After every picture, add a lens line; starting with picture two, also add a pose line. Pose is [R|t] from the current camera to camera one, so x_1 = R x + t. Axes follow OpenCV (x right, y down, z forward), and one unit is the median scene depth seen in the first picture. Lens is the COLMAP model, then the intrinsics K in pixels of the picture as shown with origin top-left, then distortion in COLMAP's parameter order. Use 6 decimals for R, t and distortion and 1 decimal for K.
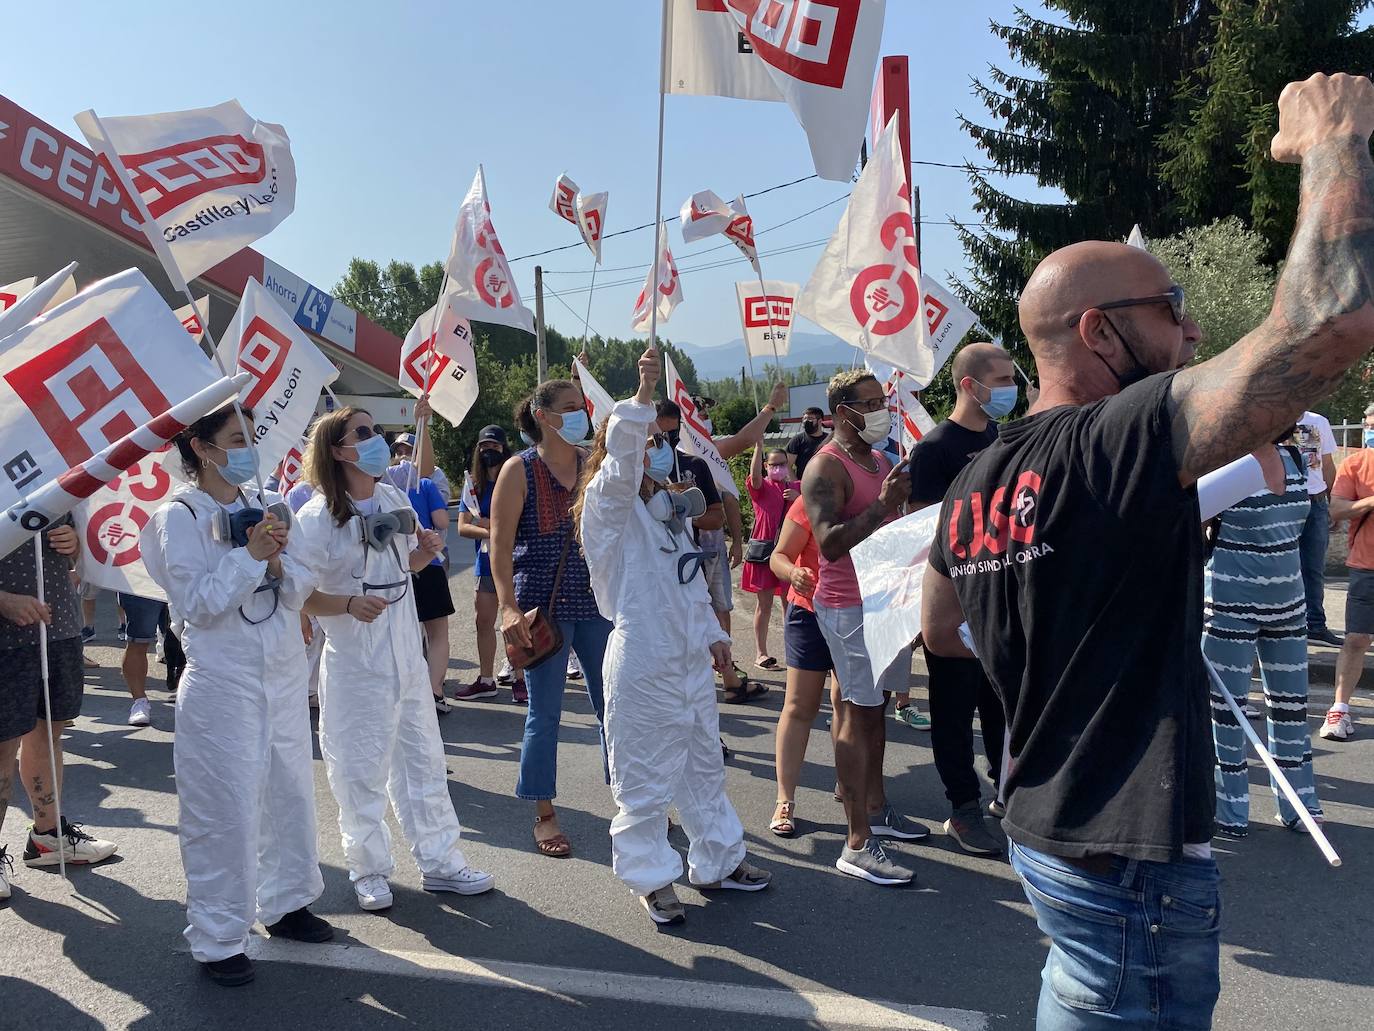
lens RADIAL K [[1071.1, 0, 692.0], [0, 1071.1, 523.5], [0, 0, 1]] dist [0.011787, -0.008924]
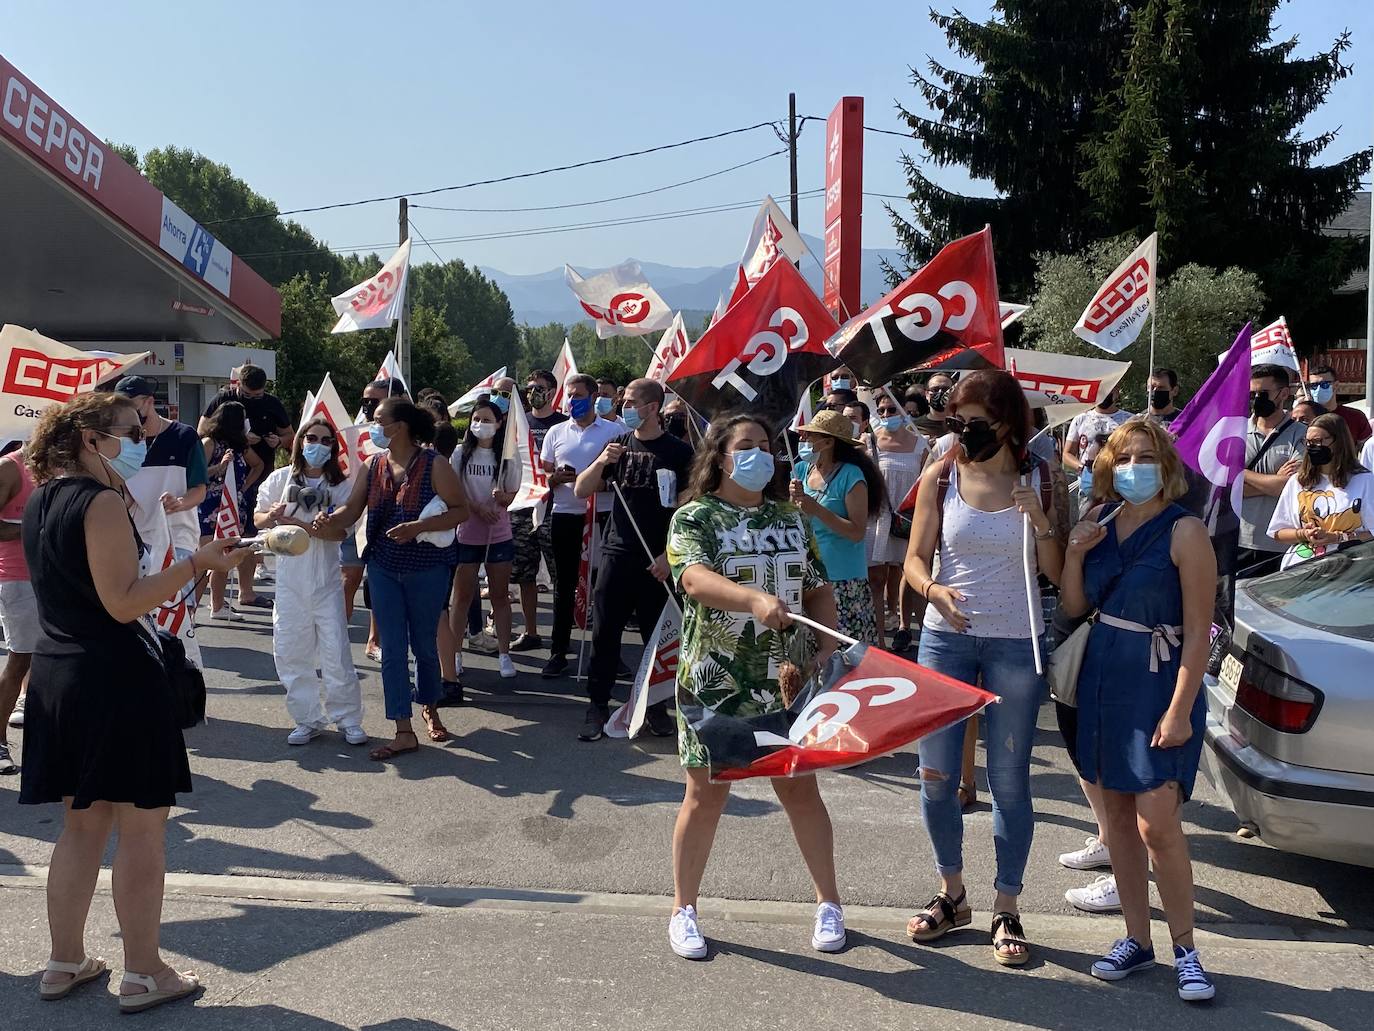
lens RADIAL K [[1535.6, 0, 660.0], [0, 1535.6, 578.7], [0, 0, 1]] dist [-0.012128, 0.000000]
pose [[0.993206, 0.031224, 0.112106, -0.124644], [-0.034492, 0.999031, 0.027328, 0.038152], [-0.111144, -0.031009, 0.993320, -0.437196]]
